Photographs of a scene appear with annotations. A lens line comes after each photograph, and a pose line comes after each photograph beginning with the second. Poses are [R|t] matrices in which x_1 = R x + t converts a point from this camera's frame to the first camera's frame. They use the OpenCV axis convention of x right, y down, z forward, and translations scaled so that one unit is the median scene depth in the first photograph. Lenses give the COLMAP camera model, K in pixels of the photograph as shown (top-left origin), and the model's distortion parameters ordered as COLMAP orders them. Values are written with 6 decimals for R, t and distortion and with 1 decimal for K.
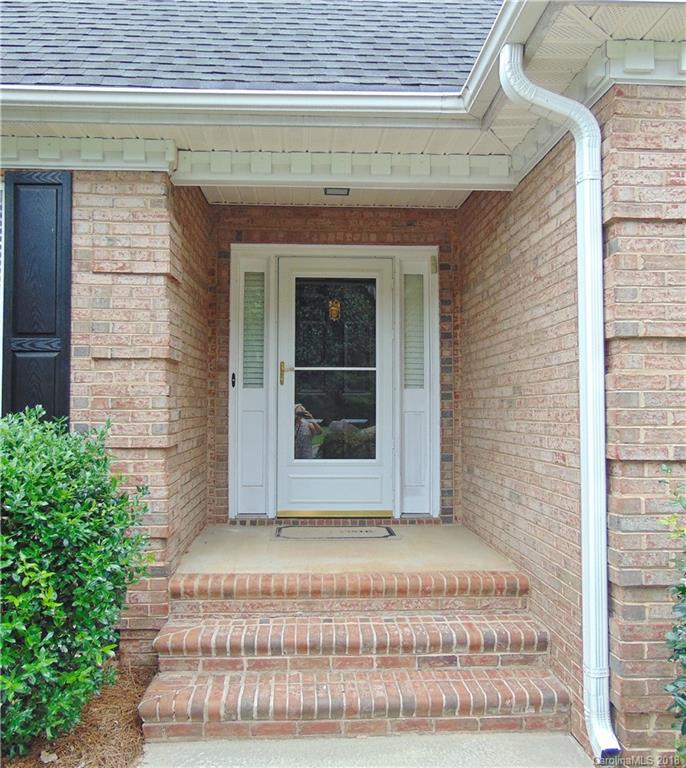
lens RADIAL K [[718.9, 0, 343.0], [0, 718.9, 384.0], [0, 0, 1]] dist [0.000470, -0.001602]
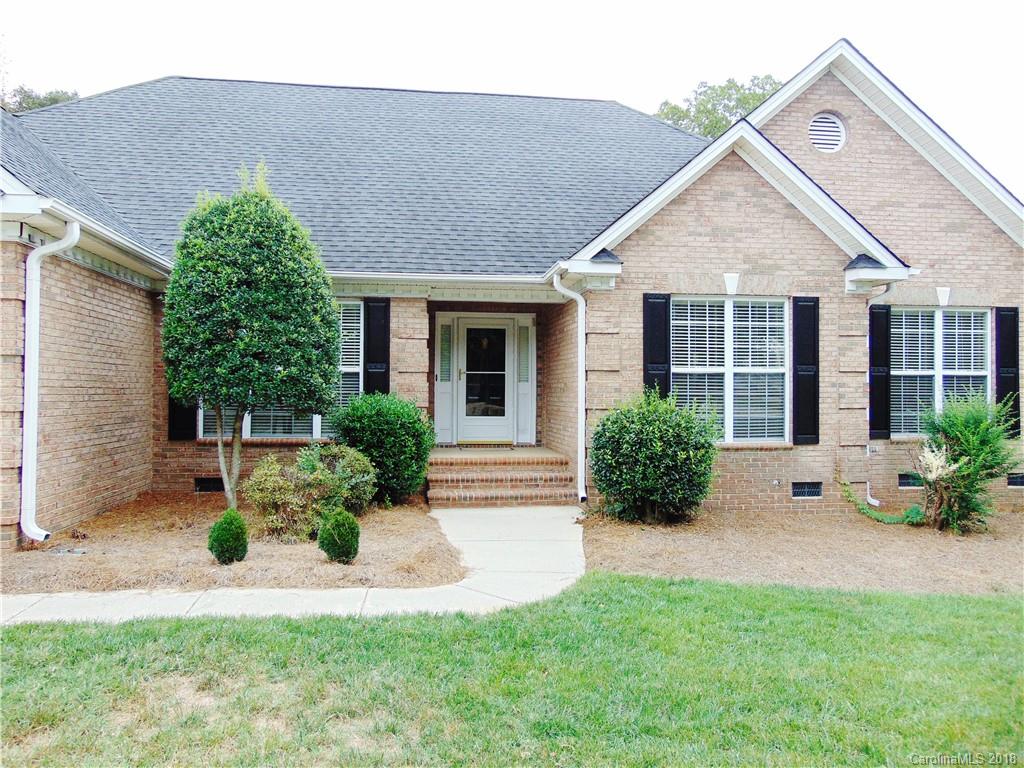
lens RADIAL K [[759.0, 0, 508.2], [0, 759.0, 379.0], [0, 0, 1]] dist [-0.036554, 0.065938]
pose [[0.996547, 0.006276, 0.082799, -0.181615], [-0.007761, 0.999815, 0.017617, -0.060166], [-0.082673, -0.018199, 0.996411, -1.687719]]
